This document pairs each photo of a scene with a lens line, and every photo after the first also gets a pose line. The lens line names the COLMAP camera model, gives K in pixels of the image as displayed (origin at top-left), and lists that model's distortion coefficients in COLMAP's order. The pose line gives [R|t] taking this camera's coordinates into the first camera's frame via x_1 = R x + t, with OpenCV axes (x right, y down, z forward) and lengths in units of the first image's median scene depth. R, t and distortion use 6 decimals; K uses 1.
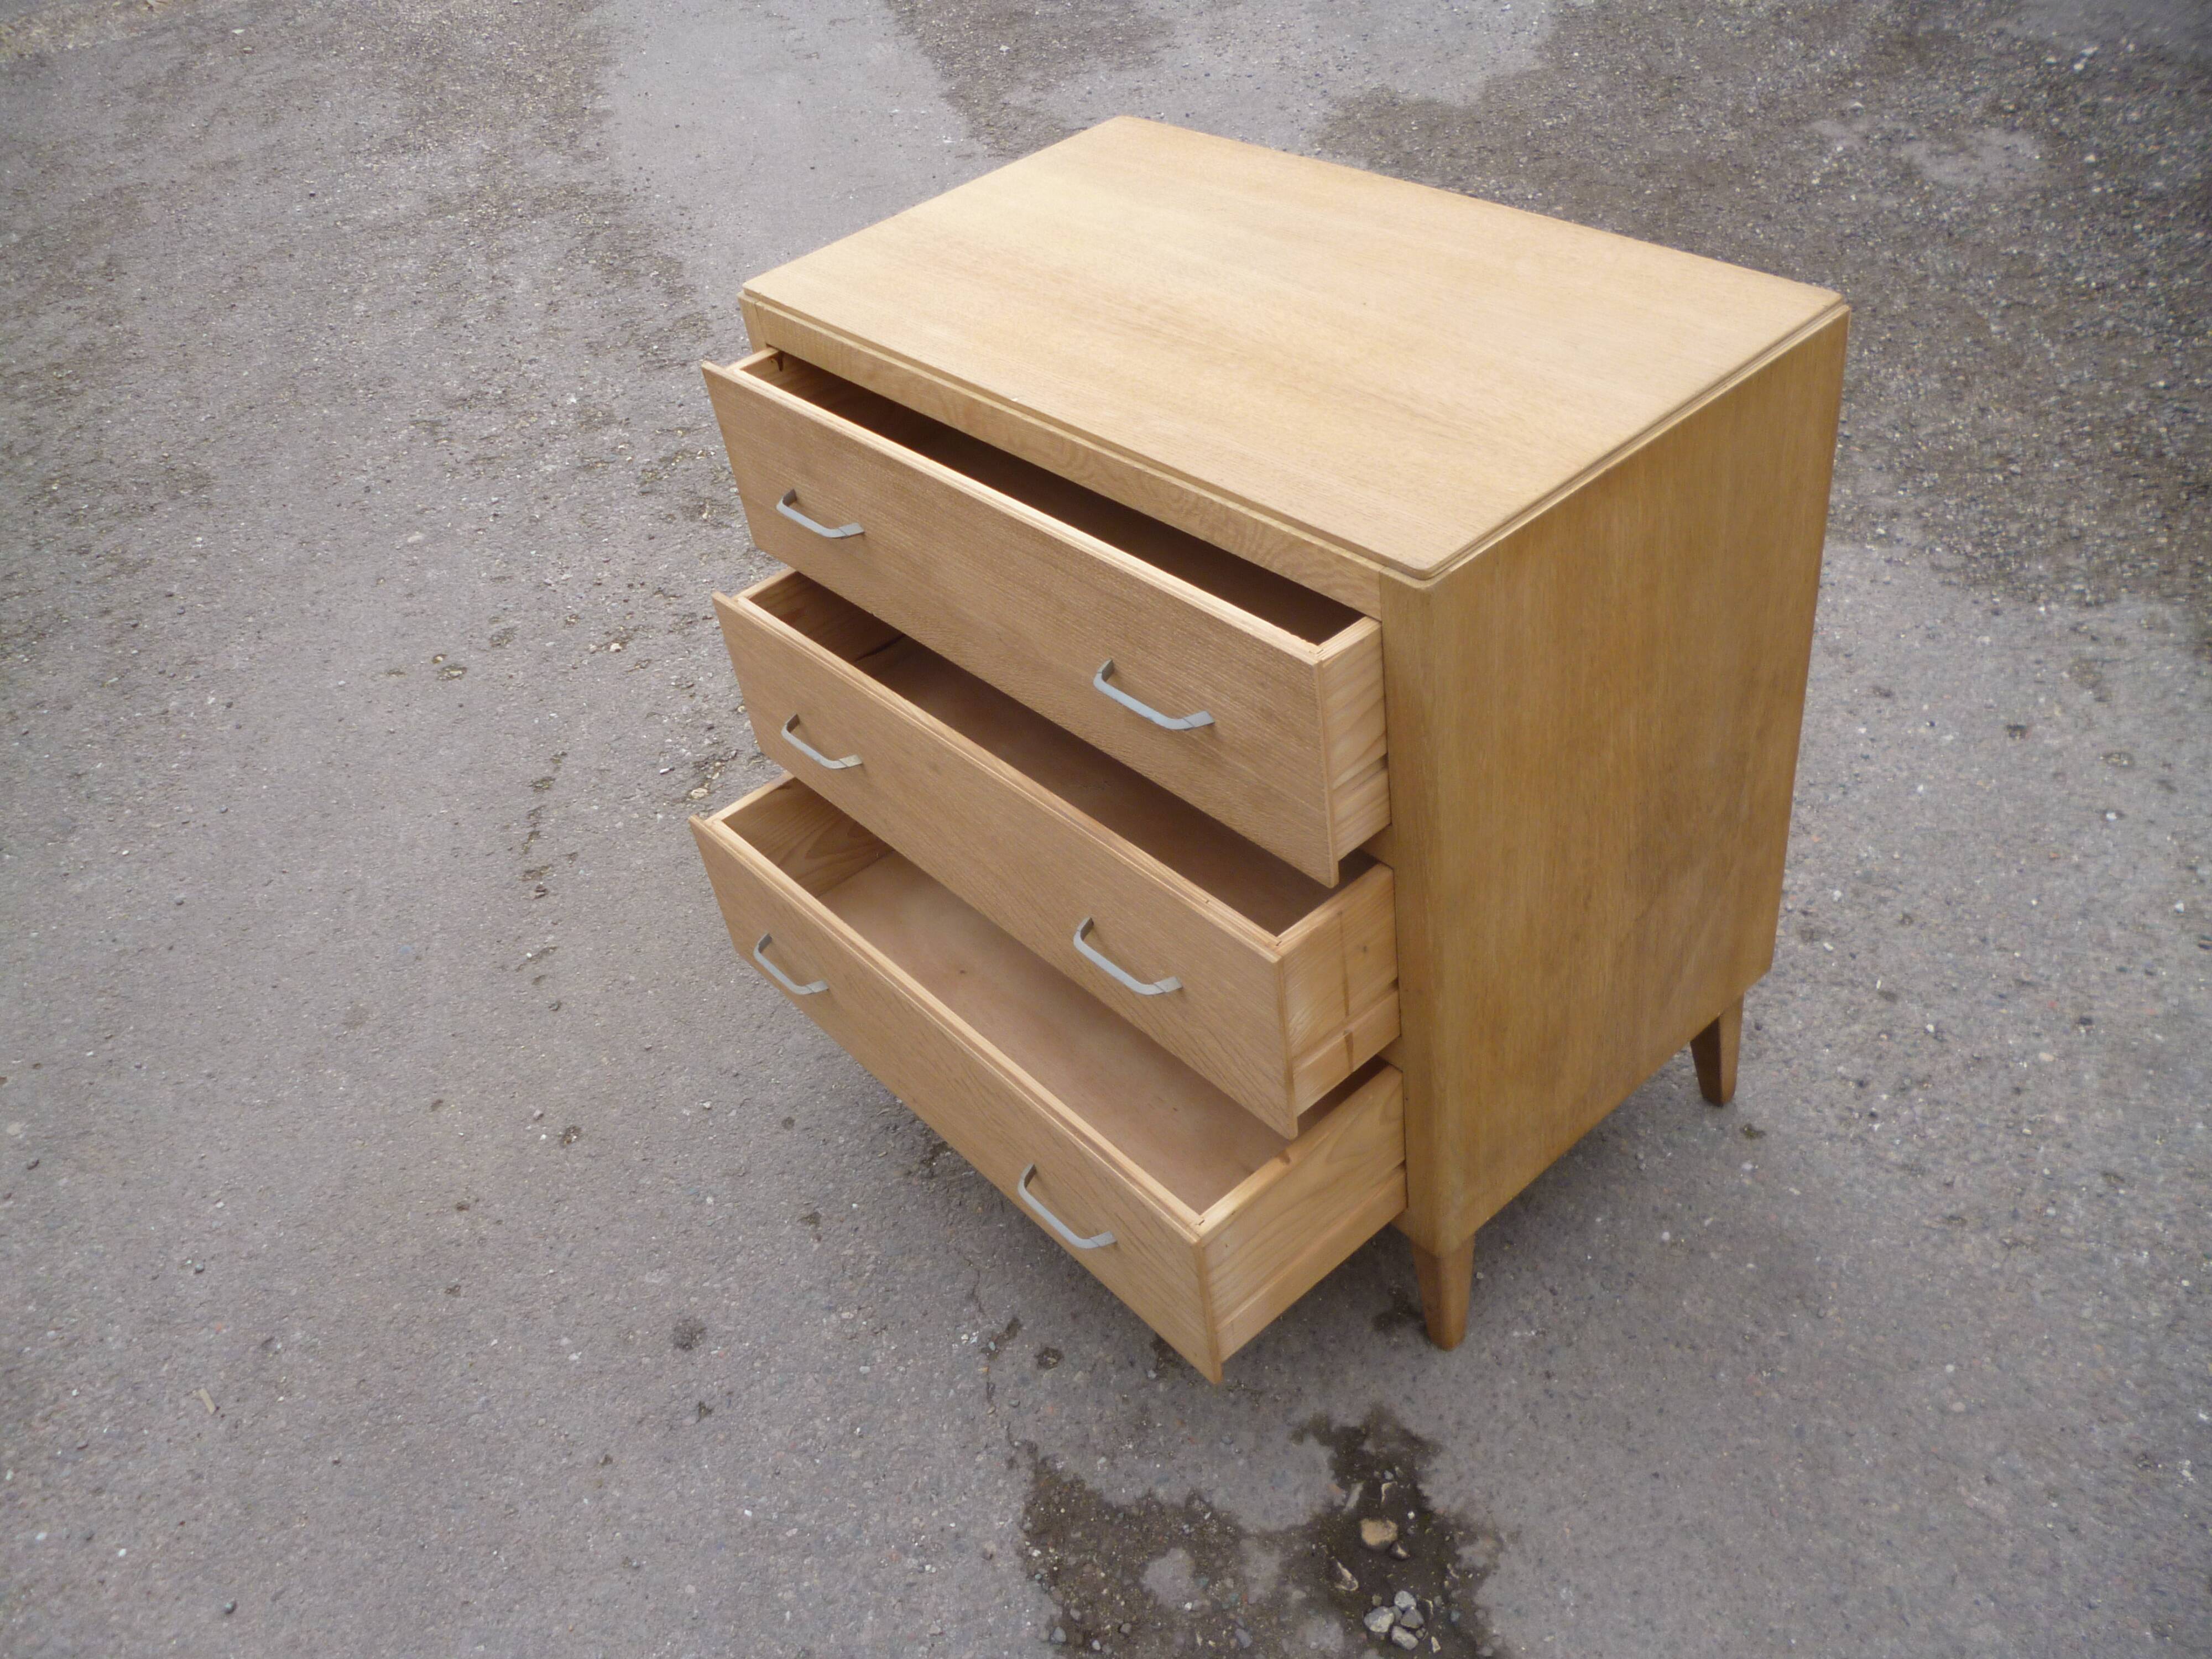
lens RADIAL K [[1808.9, 0, 1073.3], [0, 1808.9, 881.9], [0, 0, 1]] dist [-0.038224, 0.018365]
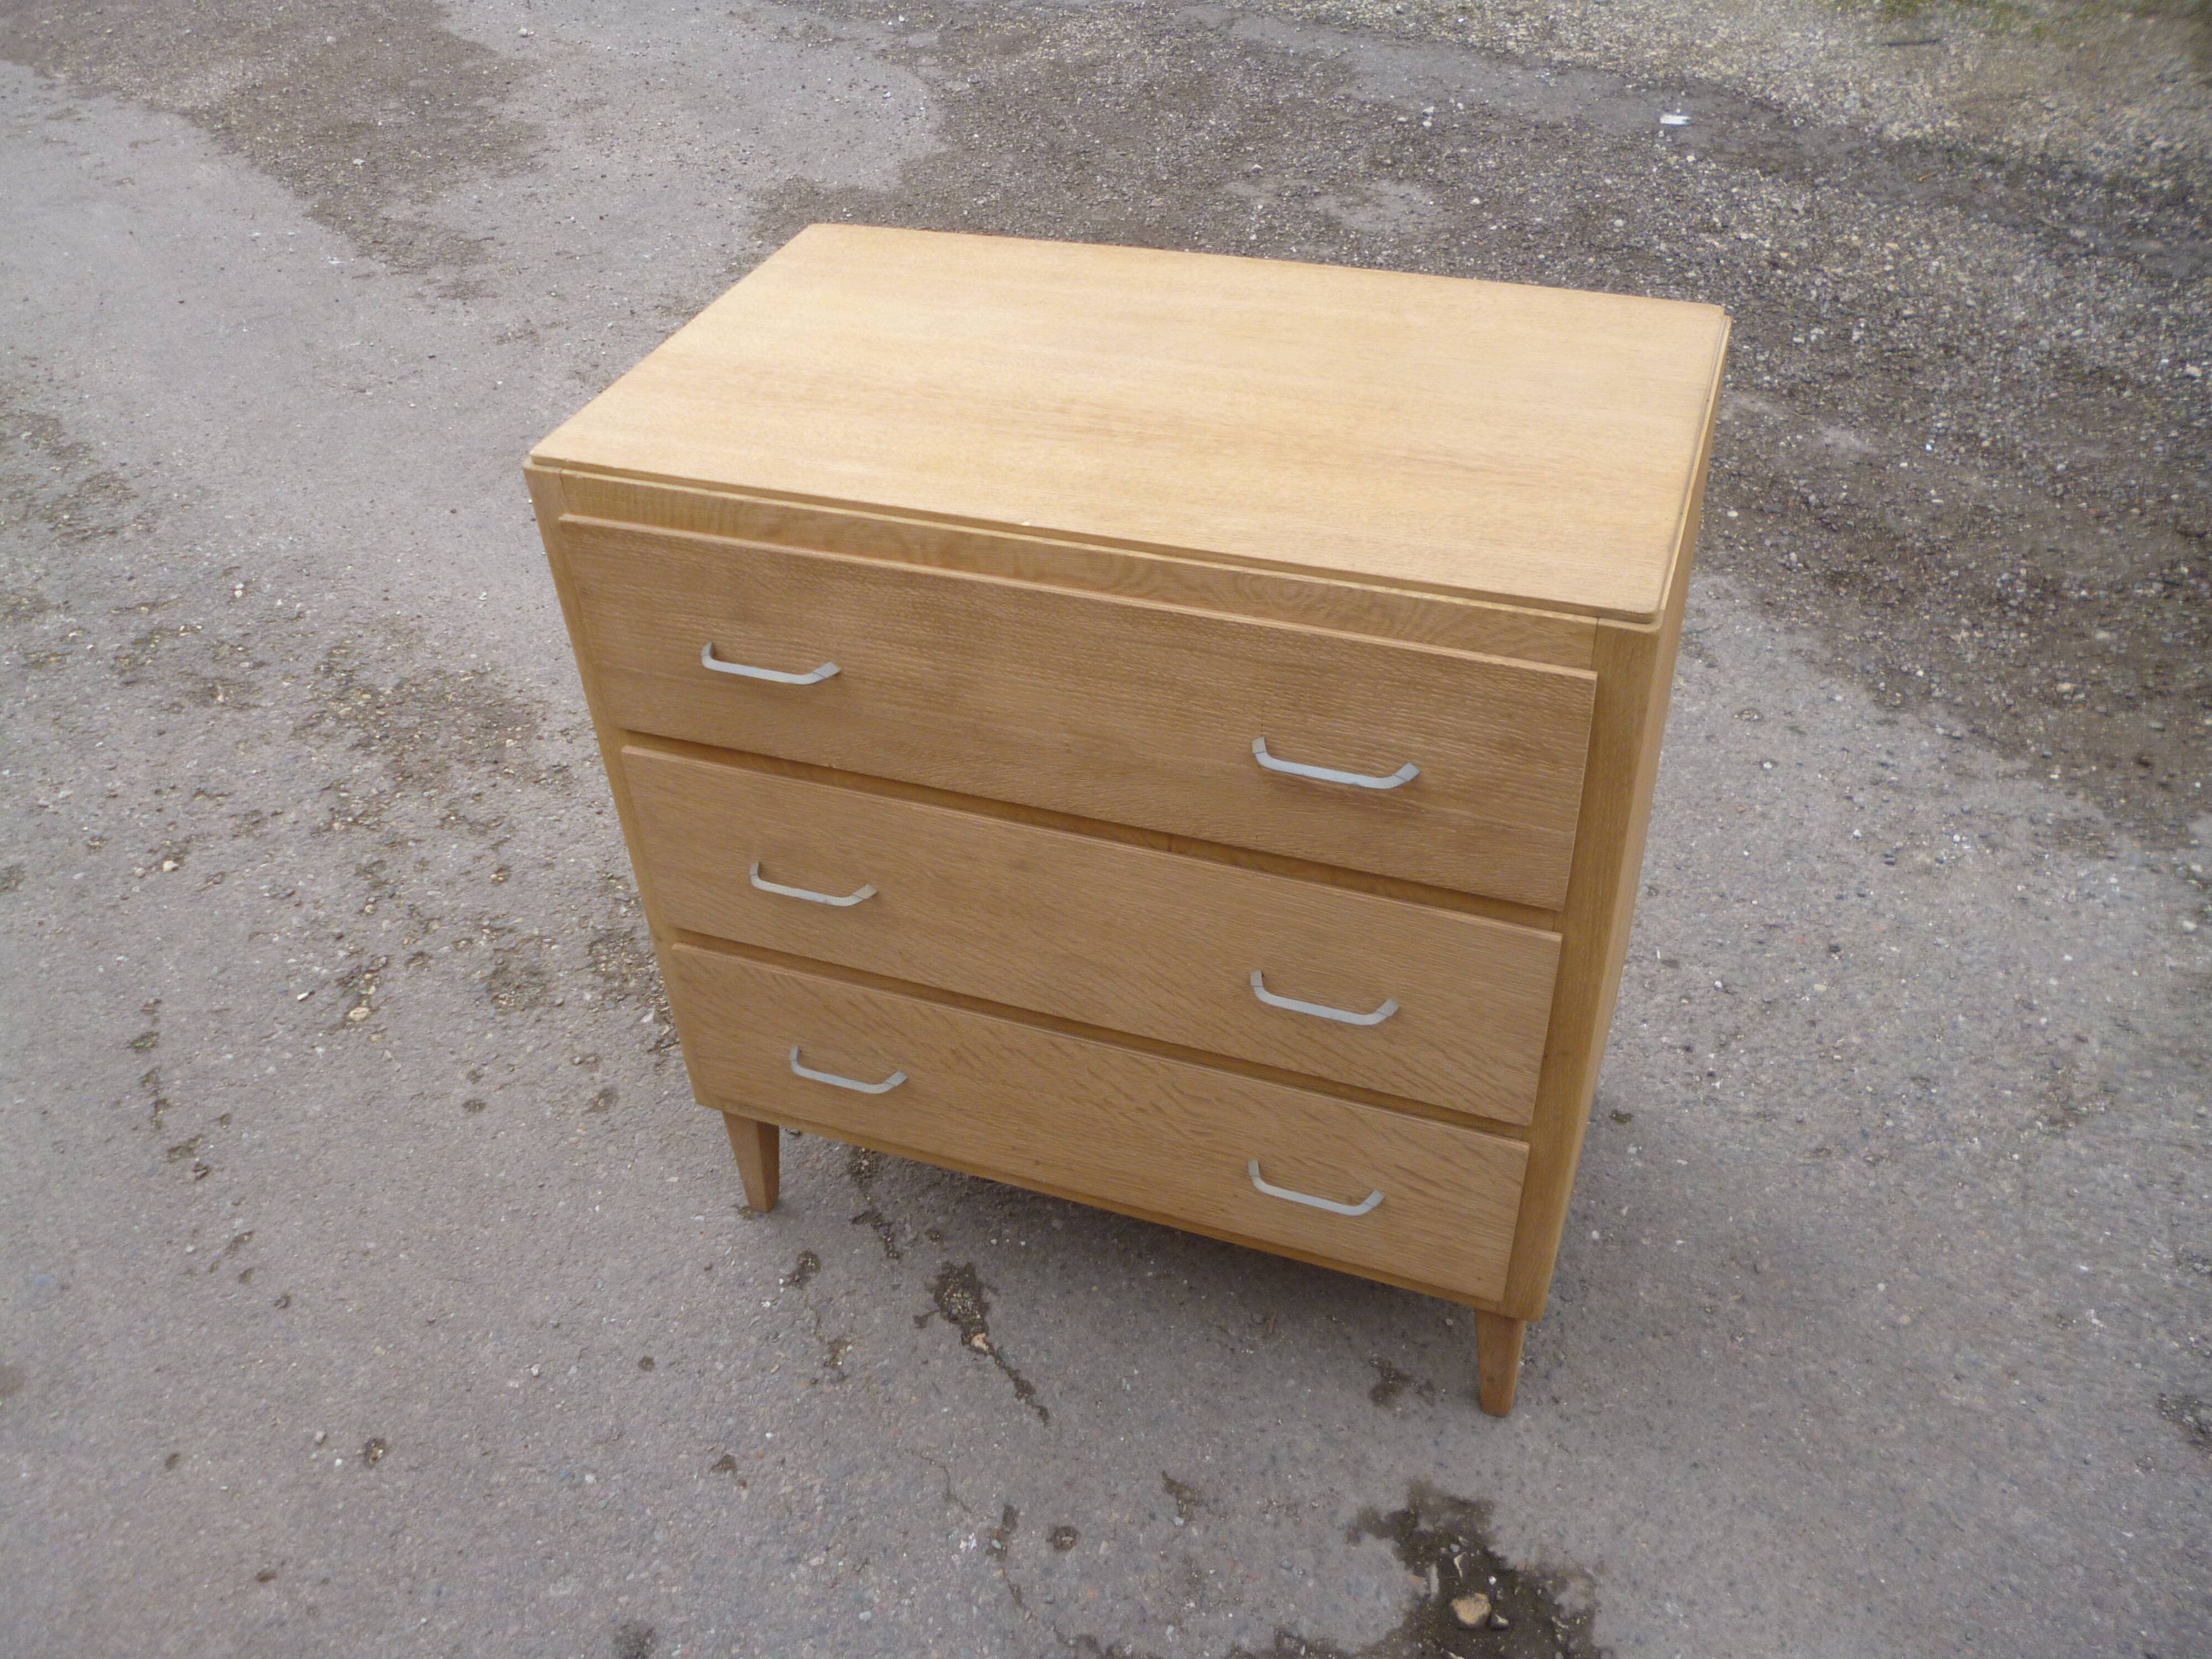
lens RADIAL K [[1821.0, 0, 1075.3], [0, 1821.0, 869.5], [0, 0, 1]] dist [-0.038833, 0.015499]
pose [[0.919773, -0.180675, 0.348387, -0.230991], [0.200274, 0.979520, -0.020760, -0.038362], [-0.337501, 0.088867, 0.937121, 0.103567]]
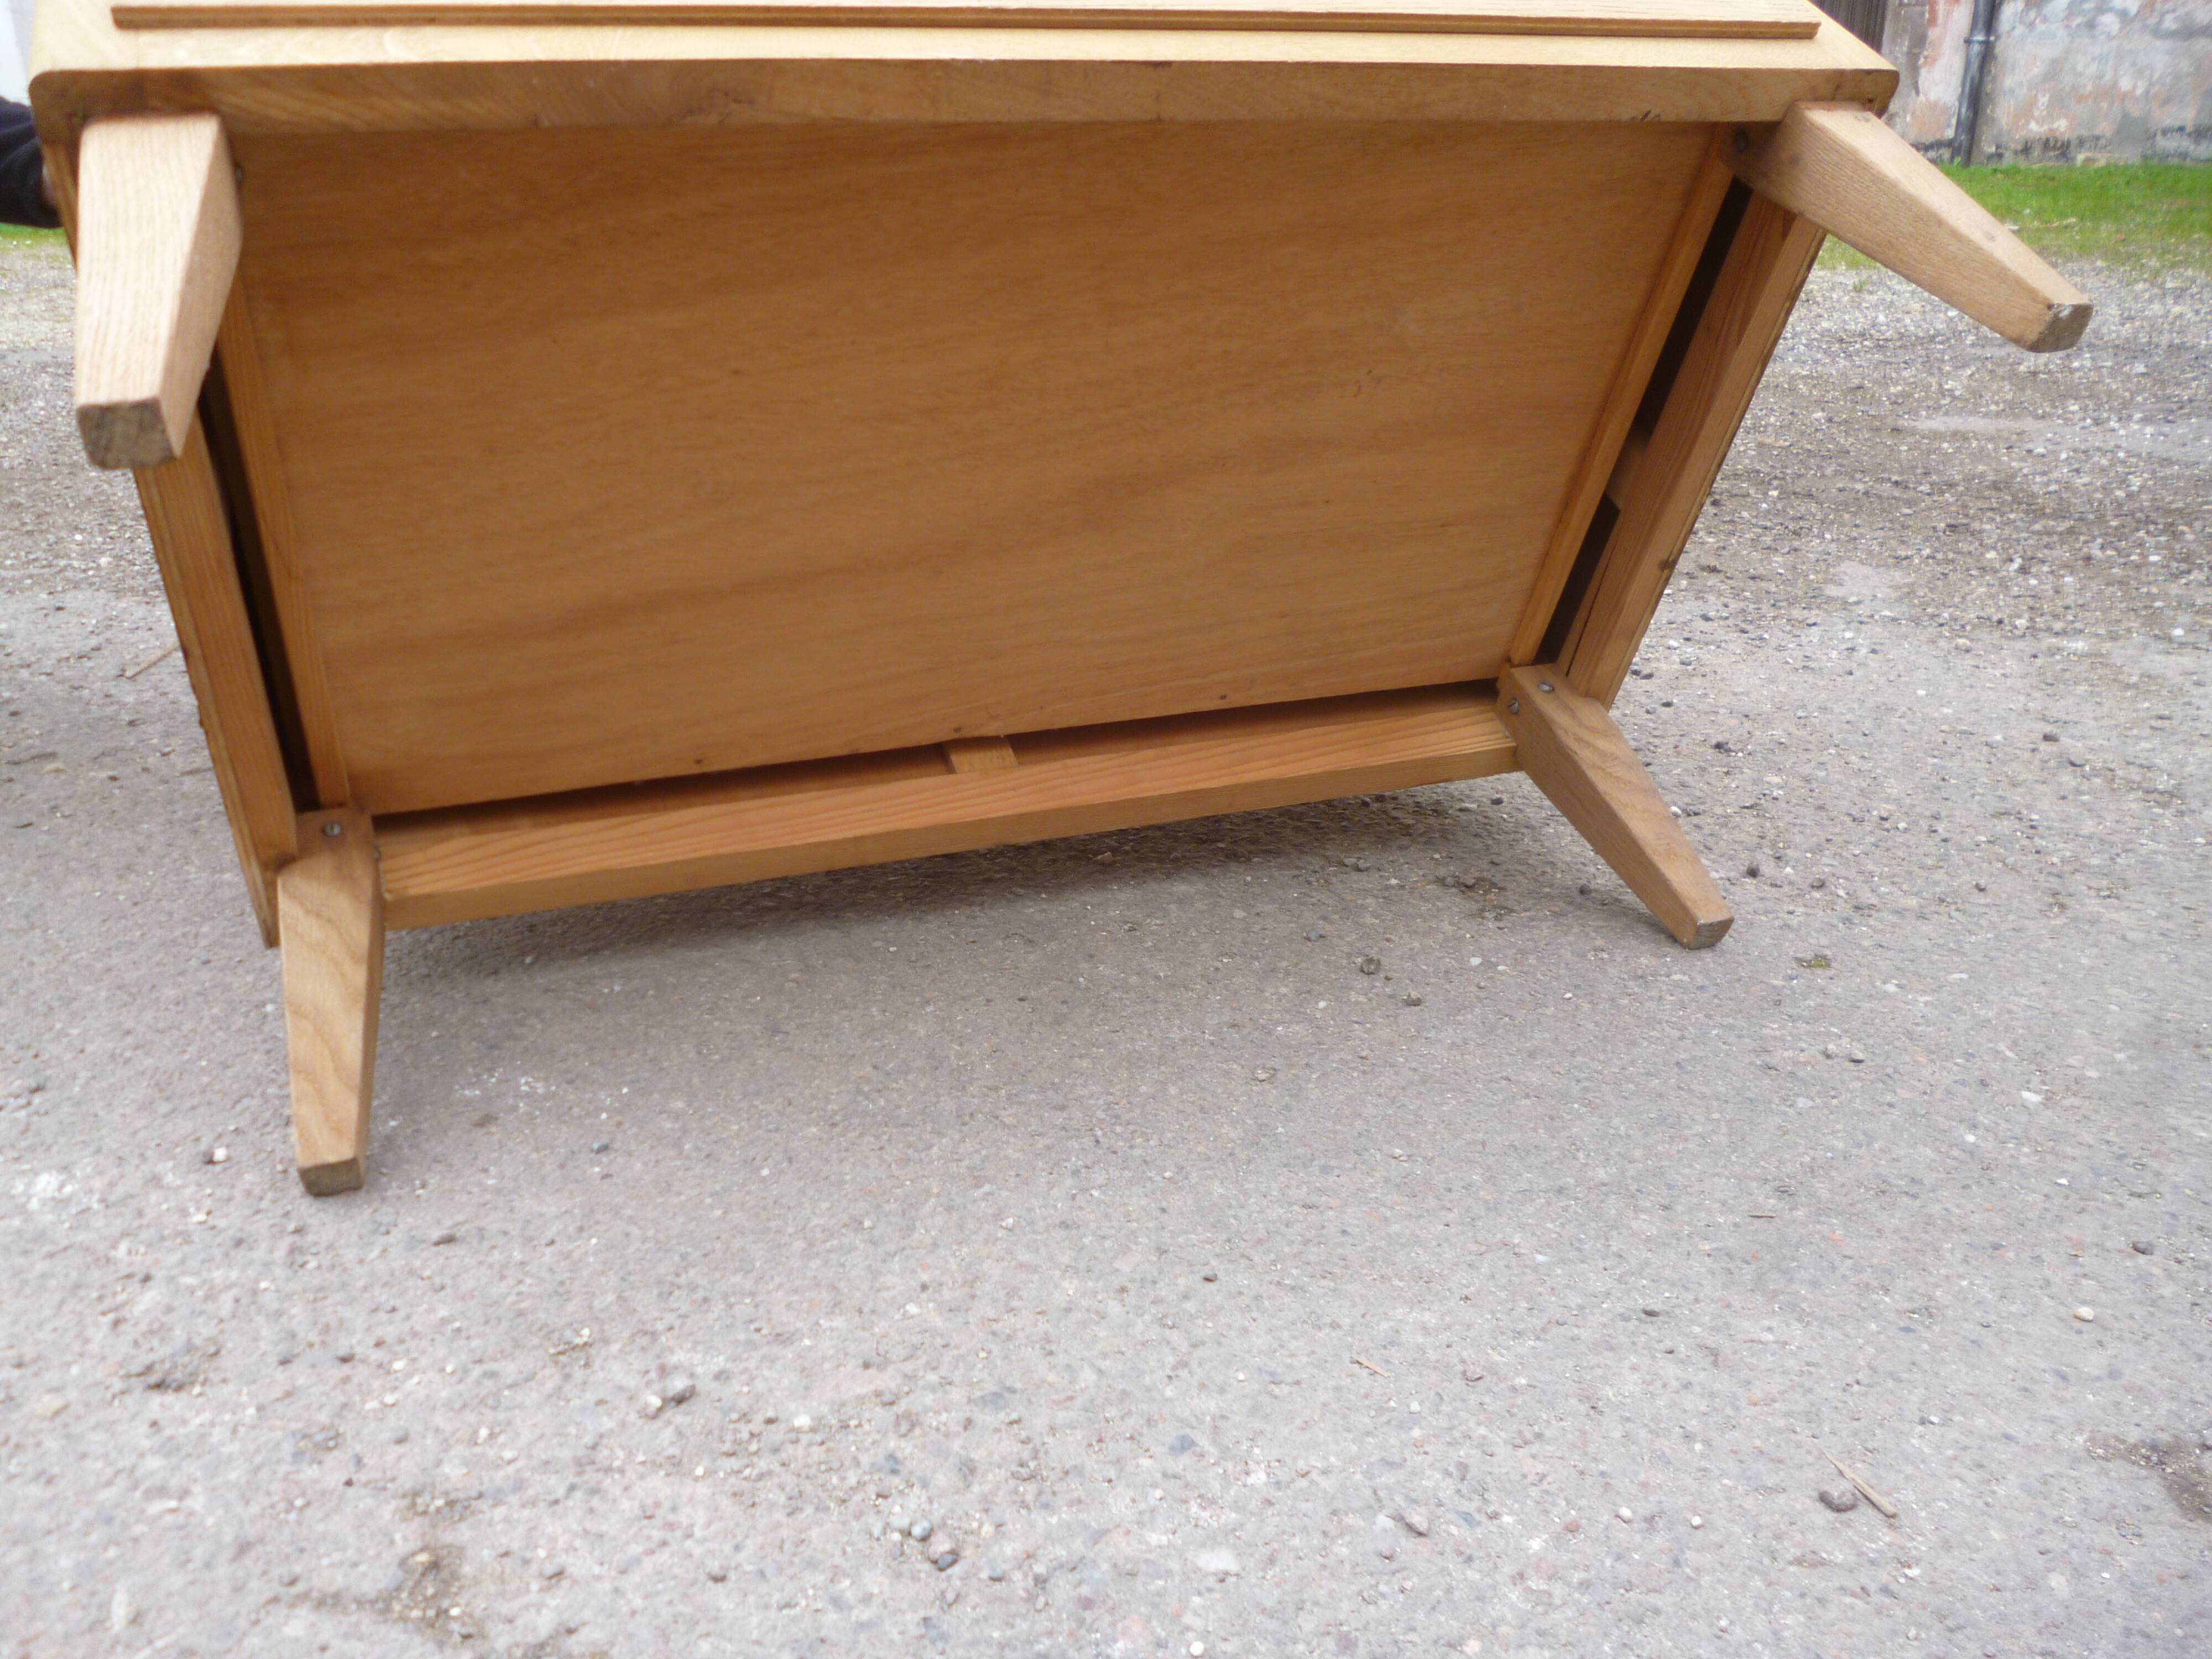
lens RADIAL K [[1864.1, 0, 1087.4], [0, 1864.1, 781.2], [0, 0, 1]] dist [-0.046721, 0.006597]
pose [[0.452846, -0.183584, 0.872483, -0.214556], [0.541180, 0.834282, -0.105344, 0.026053], [-0.708558, 0.519876, 0.477153, 0.783404]]
